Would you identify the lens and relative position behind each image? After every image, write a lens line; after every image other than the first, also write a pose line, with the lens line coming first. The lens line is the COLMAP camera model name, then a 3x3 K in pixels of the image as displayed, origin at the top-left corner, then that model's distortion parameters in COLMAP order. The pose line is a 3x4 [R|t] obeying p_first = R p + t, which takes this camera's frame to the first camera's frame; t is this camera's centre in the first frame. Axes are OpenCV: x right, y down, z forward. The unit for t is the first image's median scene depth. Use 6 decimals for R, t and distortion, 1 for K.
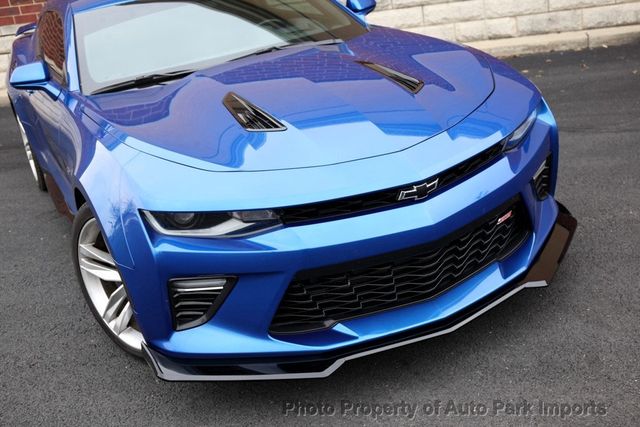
lens RADIAL K [[768.1, 0, 320.0], [0, 768.1, 213.5], [0, 0, 1]] dist [0.019746, 0.070127]
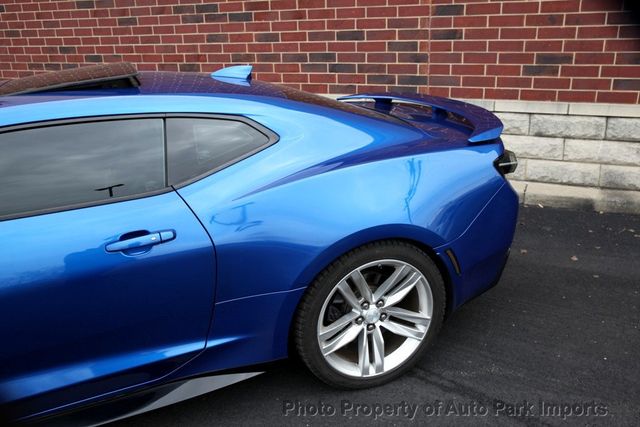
lens RADIAL K [[548.7, 0, 320.0], [0, 548.7, 213.5], [0, 0, 1]] dist [-0.072047, 0.115246]
pose [[0.976471, 0.167029, -0.136403, 0.491460], [-0.170117, 0.985360, -0.011224, -0.376311], [0.132531, 0.034164, 0.990590, 0.807367]]
